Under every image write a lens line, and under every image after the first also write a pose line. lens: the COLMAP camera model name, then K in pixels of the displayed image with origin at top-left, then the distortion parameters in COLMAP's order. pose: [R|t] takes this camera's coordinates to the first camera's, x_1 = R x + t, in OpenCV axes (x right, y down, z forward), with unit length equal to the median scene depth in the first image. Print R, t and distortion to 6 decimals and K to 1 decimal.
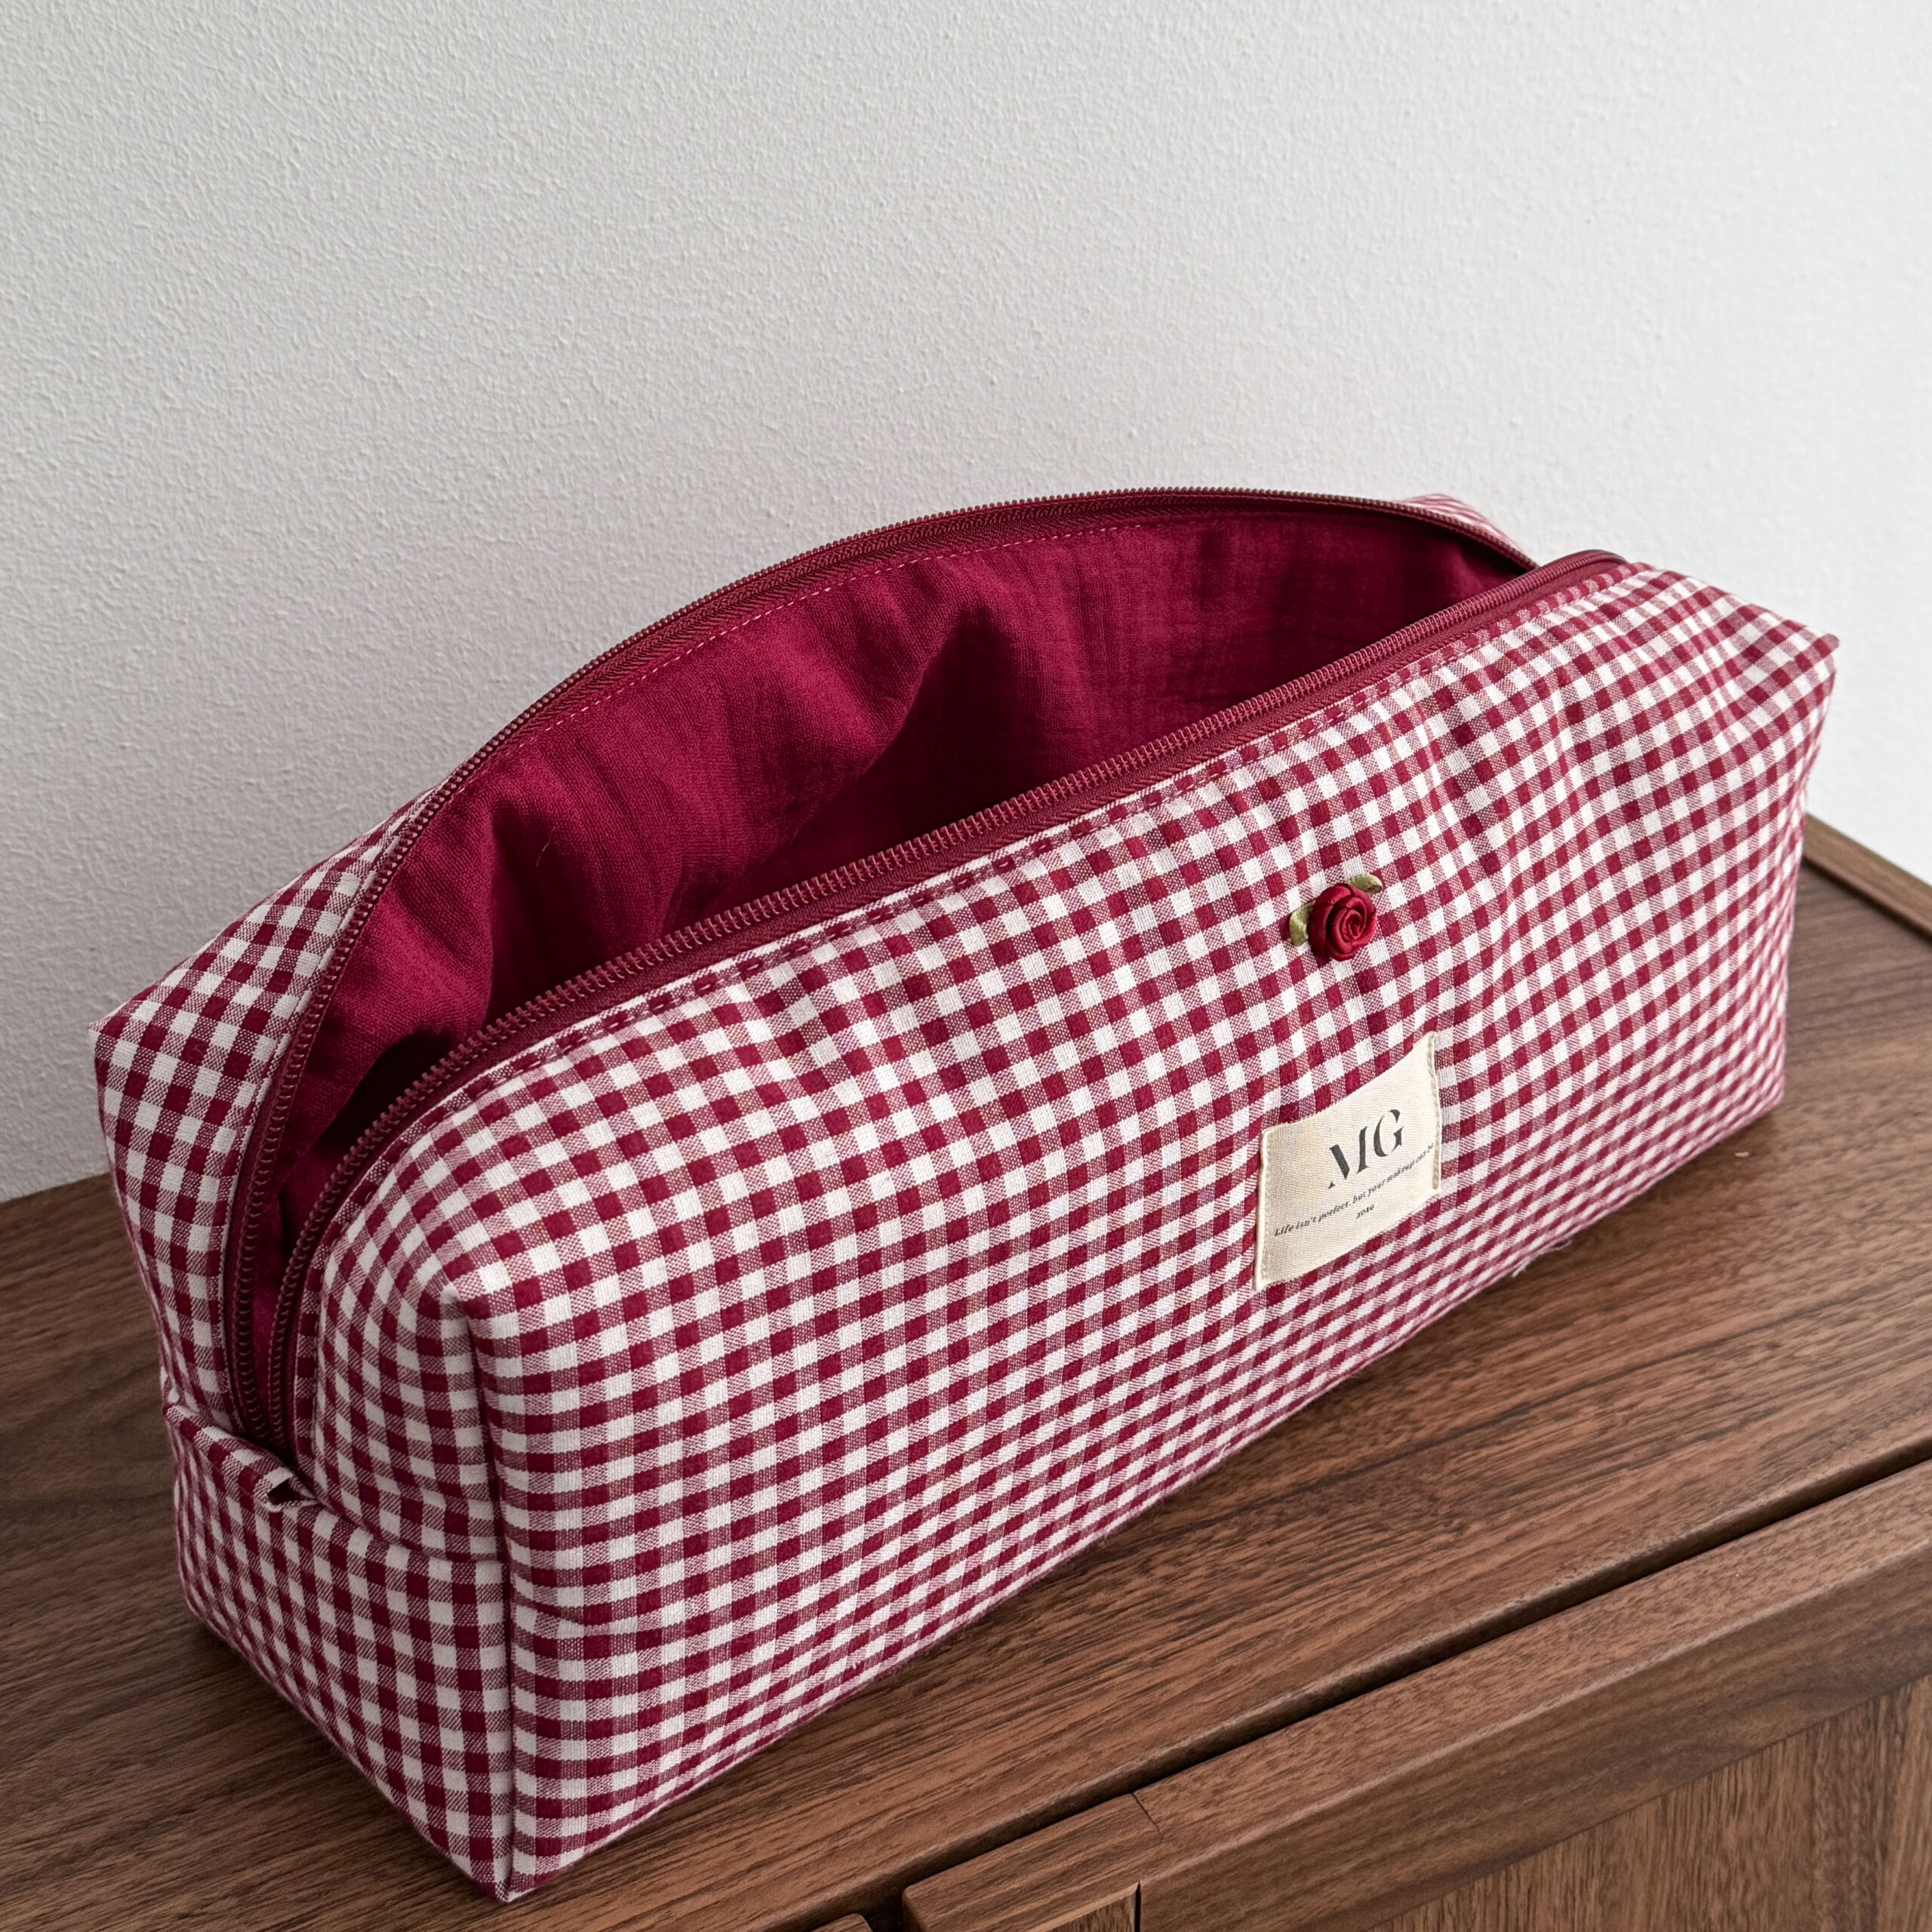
lens RADIAL K [[3119.6, 0, 1031.0], [0, 3119.6, 659.8], [0, 0, 1]] dist [0.181228, -0.457725]
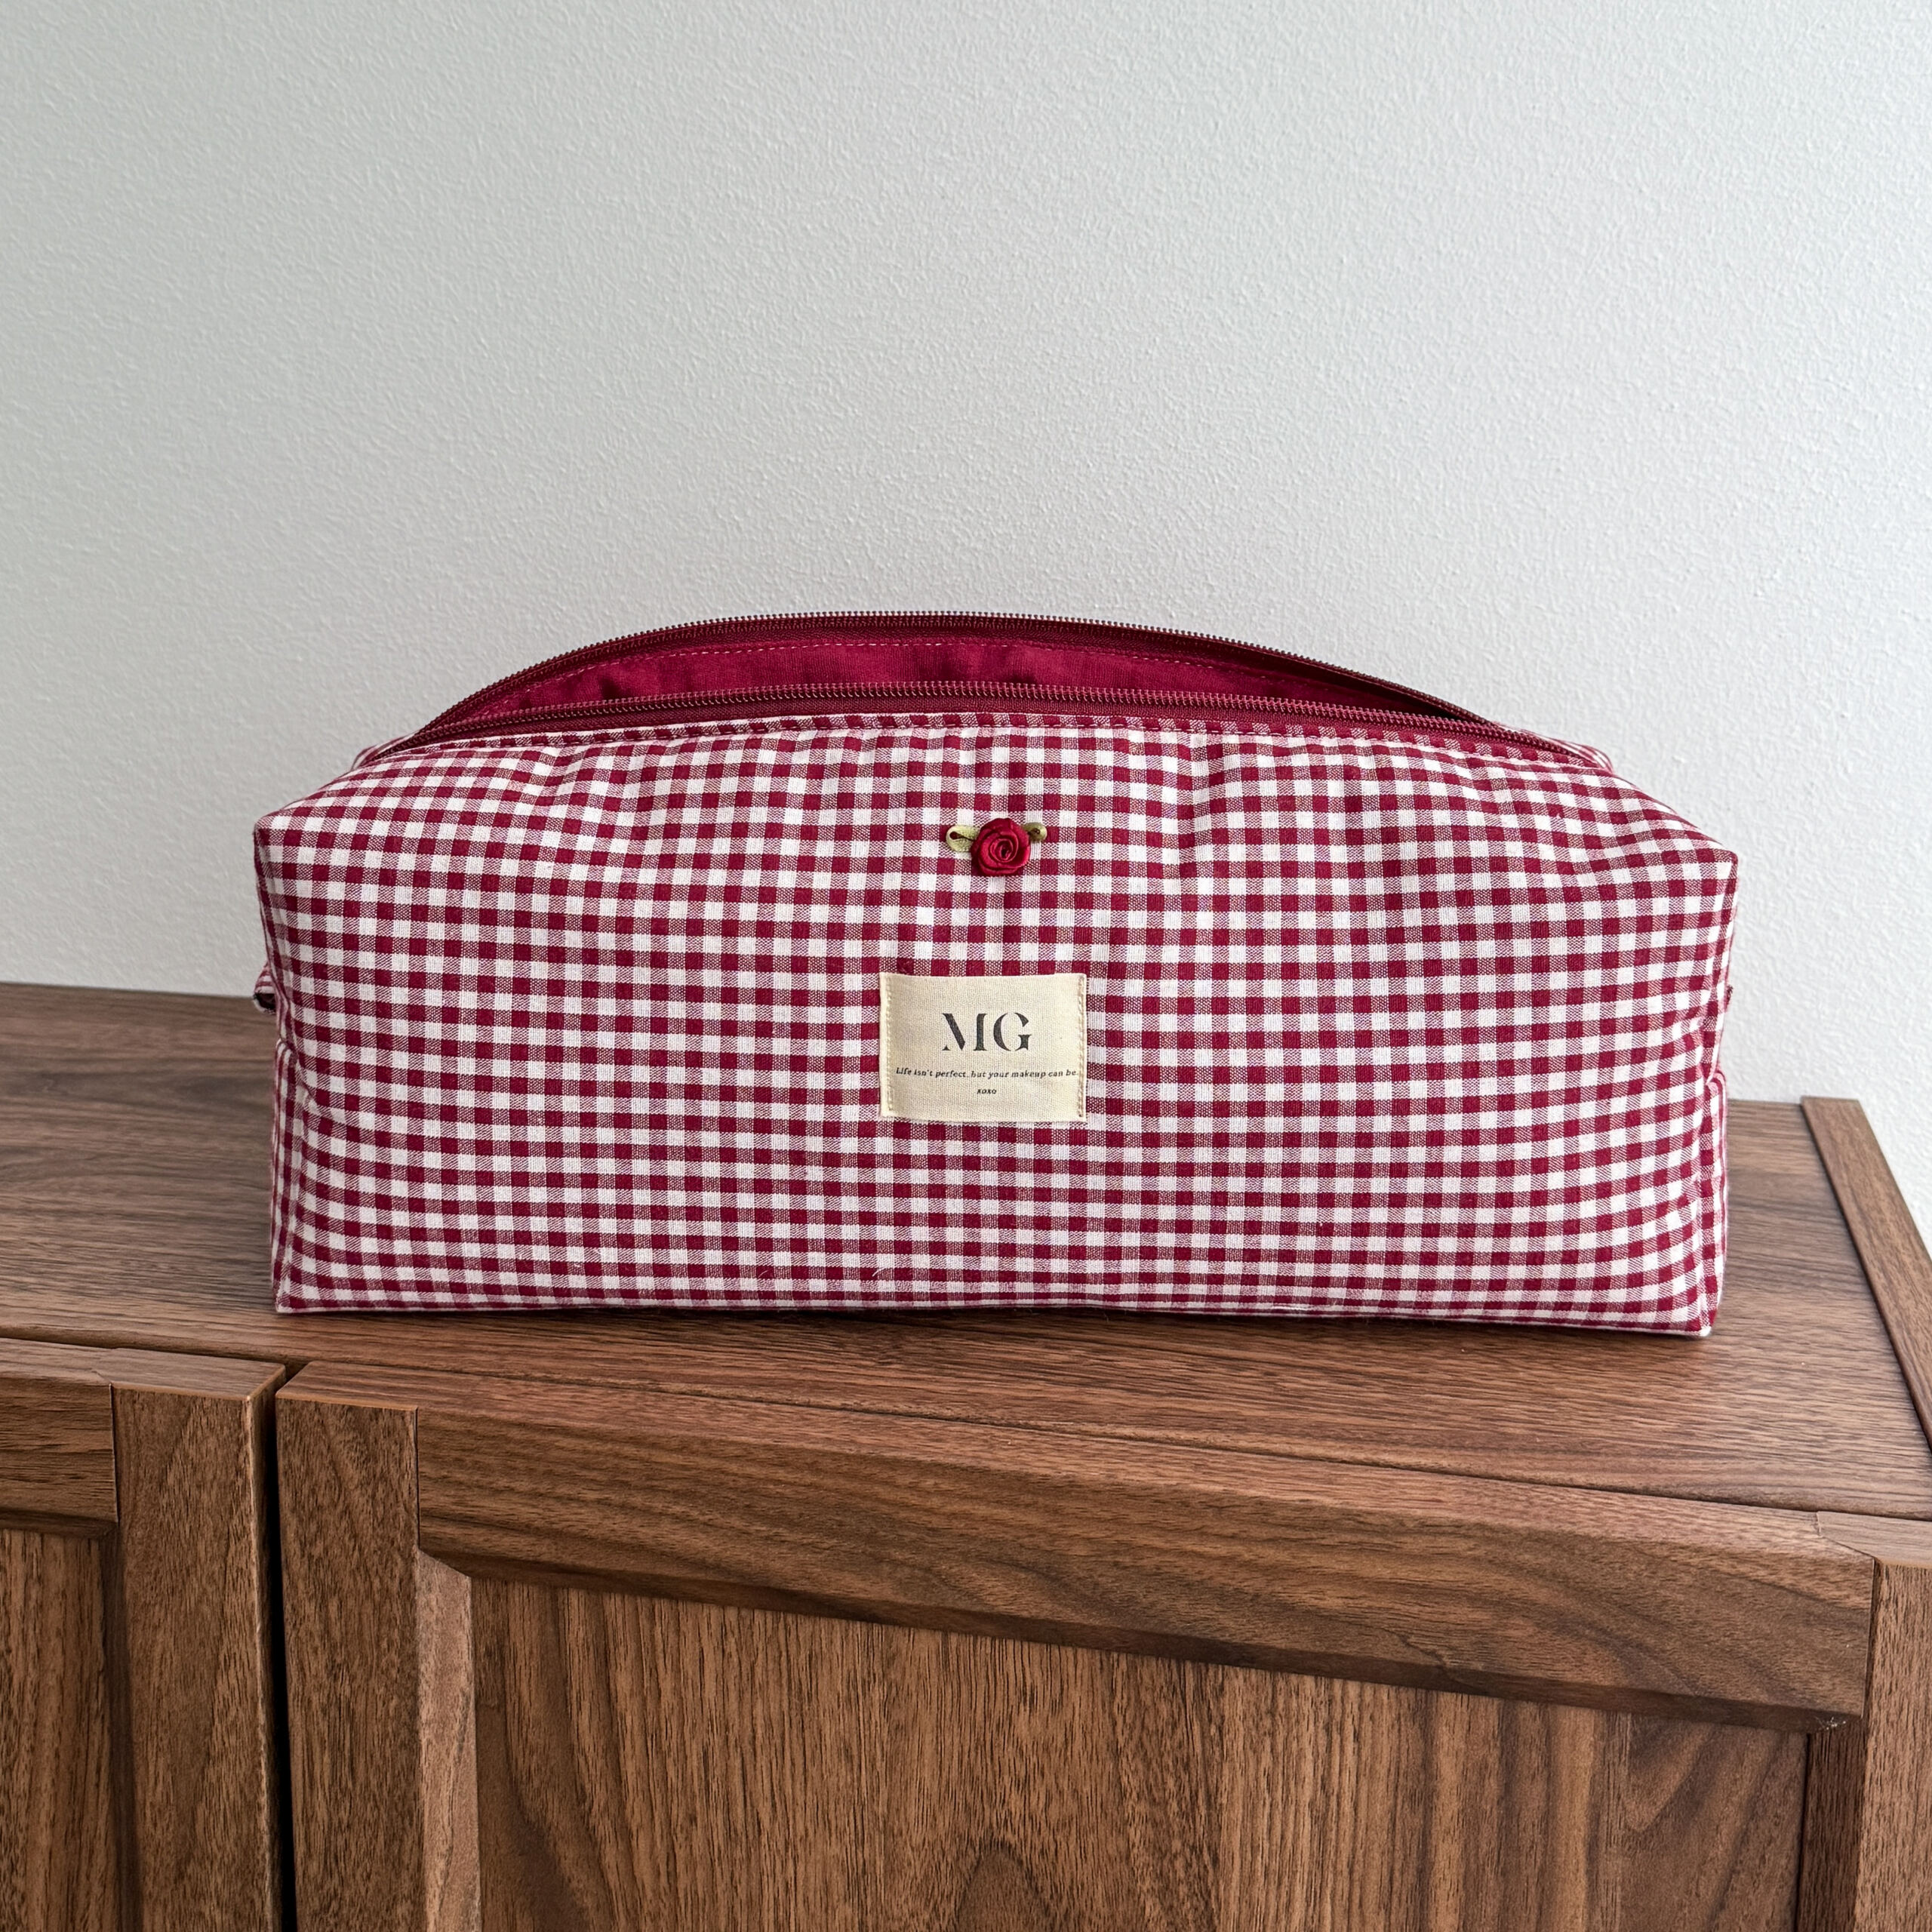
lens RADIAL K [[2477.4, 0, 952.6], [0, 2477.4, 651.4], [0, 0, 1]] dist [0.193694, -0.509118]
pose [[0.760339, 0.109998, -0.640145, 0.653906], [-0.283301, 0.943031, -0.174449, 0.150745], [0.584488, 0.313994, 0.748186, 0.163157]]
